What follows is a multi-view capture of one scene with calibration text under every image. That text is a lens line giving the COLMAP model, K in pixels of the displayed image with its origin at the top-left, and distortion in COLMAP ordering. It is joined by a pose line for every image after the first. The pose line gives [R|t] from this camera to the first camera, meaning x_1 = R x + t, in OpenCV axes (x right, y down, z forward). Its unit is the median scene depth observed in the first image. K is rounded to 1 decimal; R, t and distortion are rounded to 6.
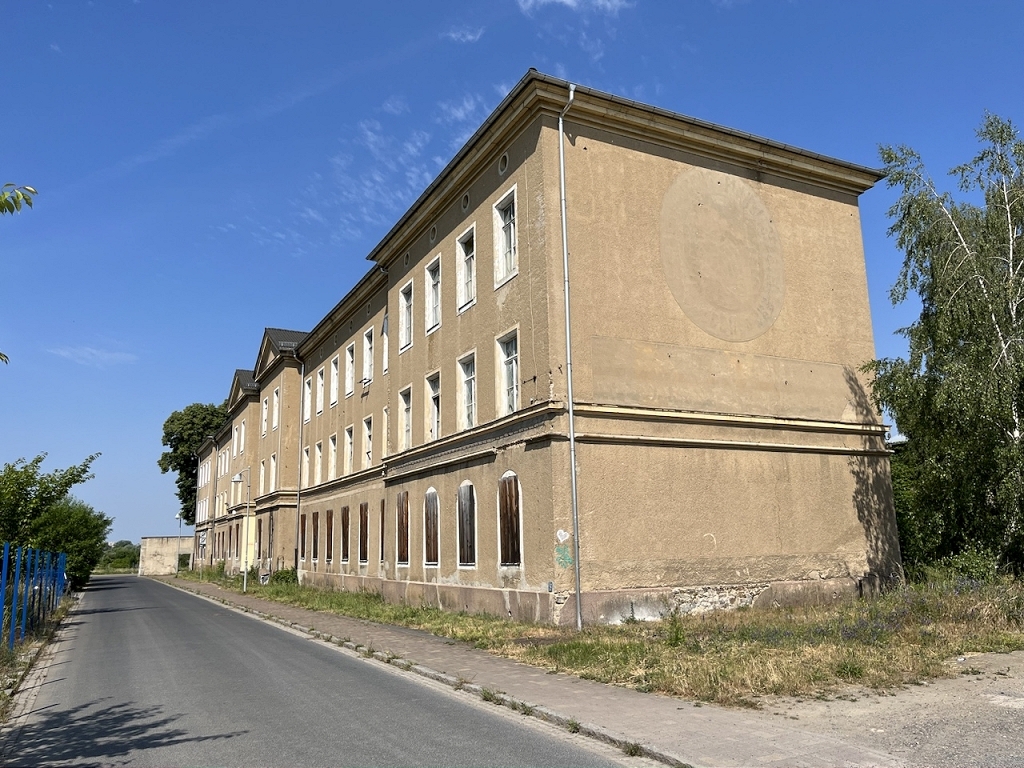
lens RADIAL K [[783.7, 0, 512.8], [0, 783.7, 384.7], [0, 0, 1]] dist [0.008526, -0.000996]
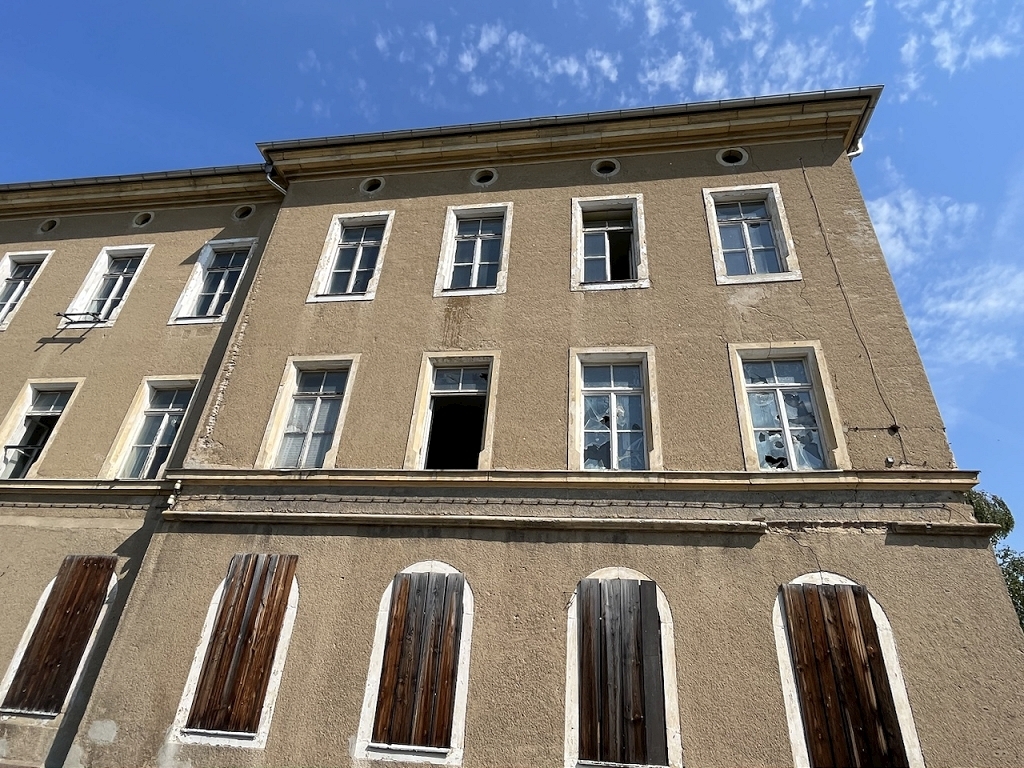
lens RADIAL K [[543.5, 0, 513.3], [0, 543.5, 385.1], [0, 0, 1]] dist [0.004252, 0.000054]
pose [[0.571707, 0.452412, 0.684452, -0.272652], [-0.233917, 0.889487, -0.392551, 0.120210], [-0.786406, 0.064319, 0.614353, 0.588072]]
